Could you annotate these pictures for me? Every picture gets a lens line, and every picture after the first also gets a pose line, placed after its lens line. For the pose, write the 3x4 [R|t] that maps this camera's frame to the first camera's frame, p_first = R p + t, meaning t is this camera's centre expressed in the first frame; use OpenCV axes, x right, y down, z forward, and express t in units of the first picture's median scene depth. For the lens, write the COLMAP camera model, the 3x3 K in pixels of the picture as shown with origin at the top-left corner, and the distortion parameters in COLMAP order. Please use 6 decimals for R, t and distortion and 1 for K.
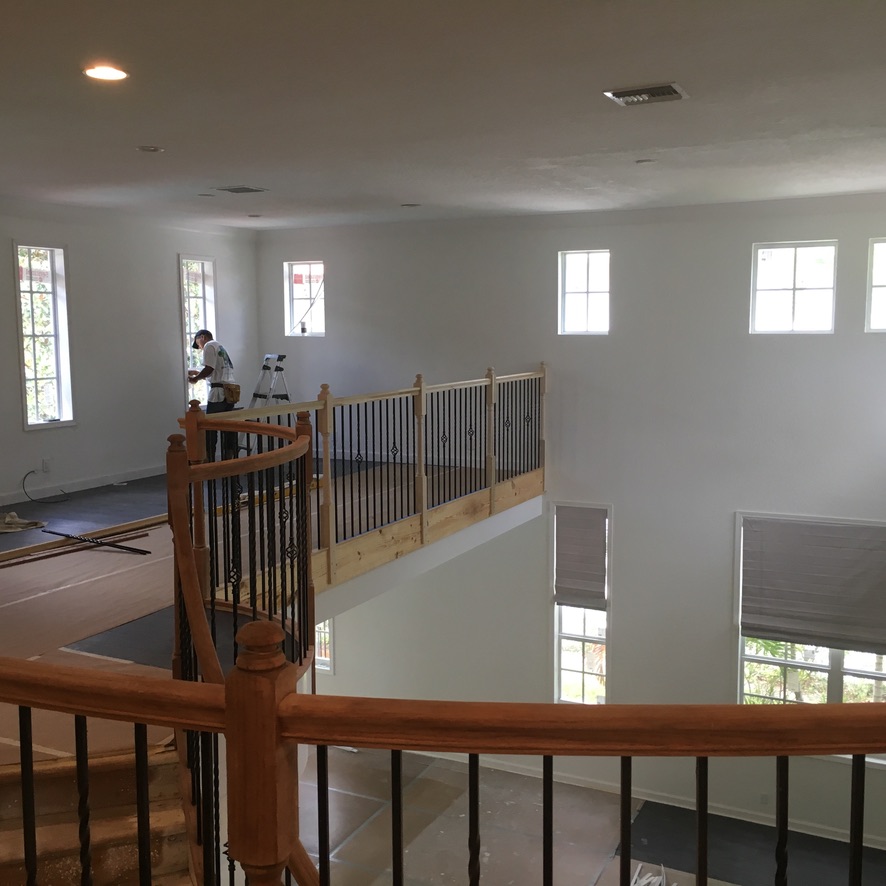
lens RADIAL K [[997.0, 0, 447.2], [0, 997.0, 442.9], [0, 0, 1]] dist [0.054177, 0.000000]
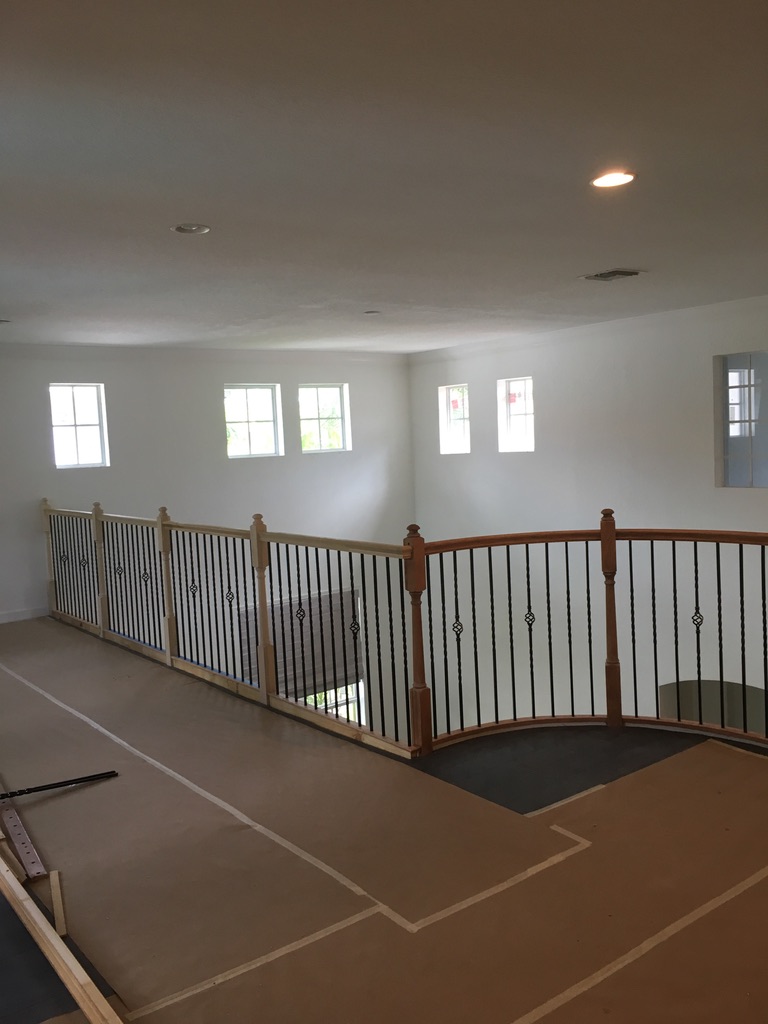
lens RADIAL K [[866.6, 0, 385.0], [0, 866.6, 508.5], [0, 0, 1]] dist [0.069827, -0.083259]
pose [[0.439164, -0.089479, 0.893940, -0.563923], [0.153988, 0.987800, 0.023224, -0.046674], [-0.885112, 0.127456, 0.447585, 0.389044]]
